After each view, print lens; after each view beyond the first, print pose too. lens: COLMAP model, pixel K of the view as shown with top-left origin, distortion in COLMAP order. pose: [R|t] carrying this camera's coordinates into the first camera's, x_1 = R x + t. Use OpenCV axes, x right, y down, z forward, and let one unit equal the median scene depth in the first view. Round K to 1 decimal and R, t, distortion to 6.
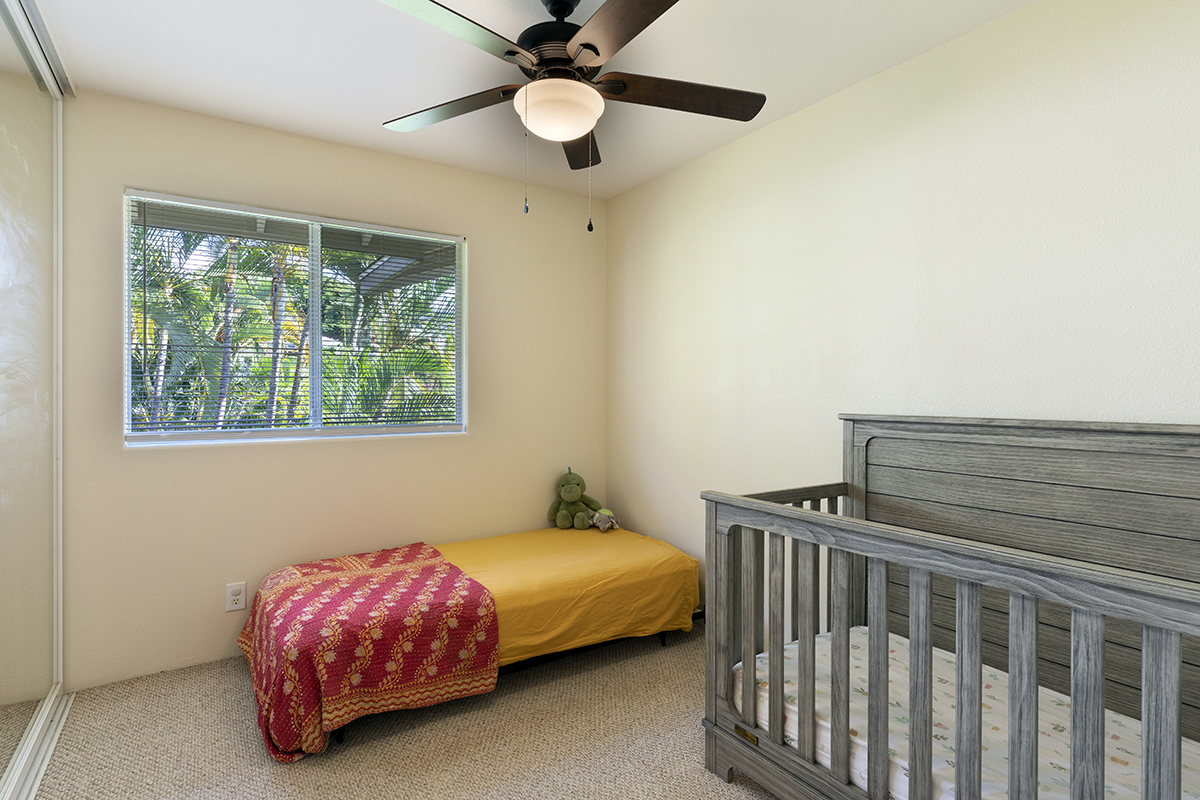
lens RADIAL K [[608.5, 0, 596.8], [0, 608.5, 397.1], [0, 0, 1]] dist [0.004148, 0.000112]
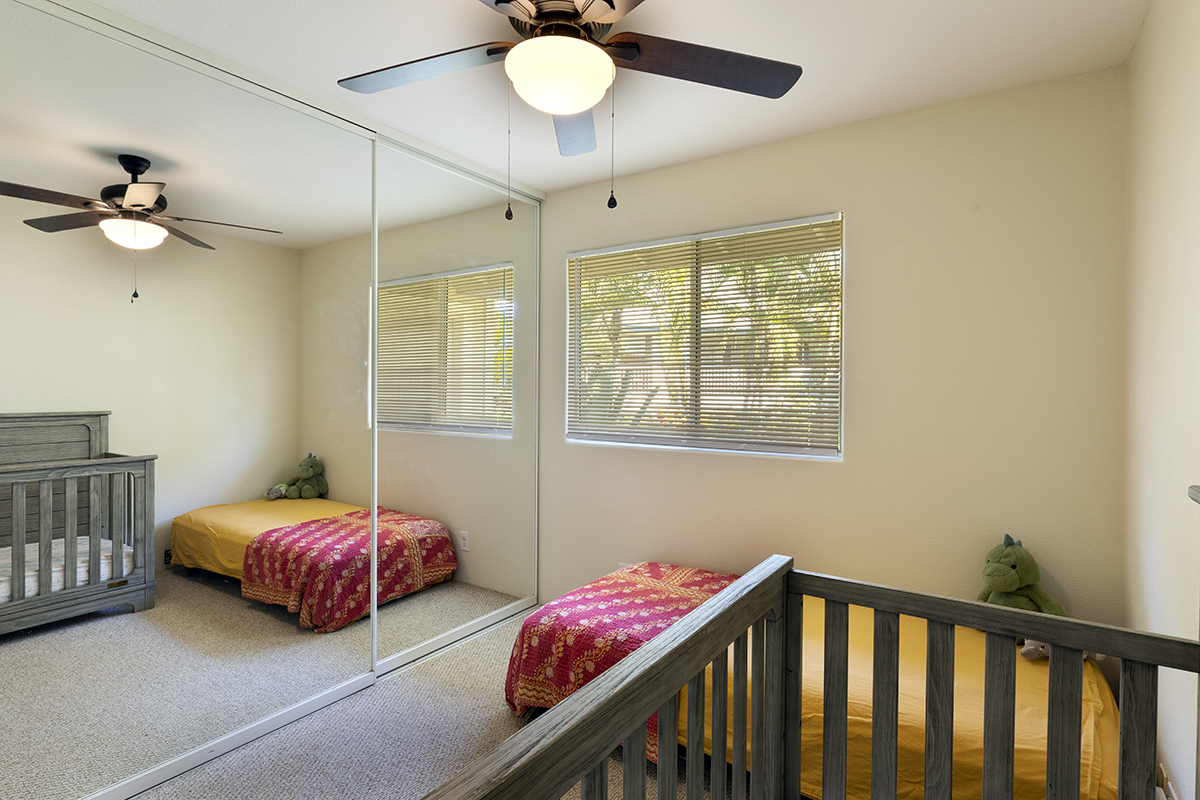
lens RADIAL K [[608.5, 0, 596.5], [0, 608.5, 396.9], [0, 0, 1]] dist [0.004148, 0.000112]
pose [[0.370036, 0.016419, -0.928872, 0.537583], [-0.014014, 0.999829, 0.012091, -0.037938], [0.928912, 0.008543, 0.370203, 0.559743]]
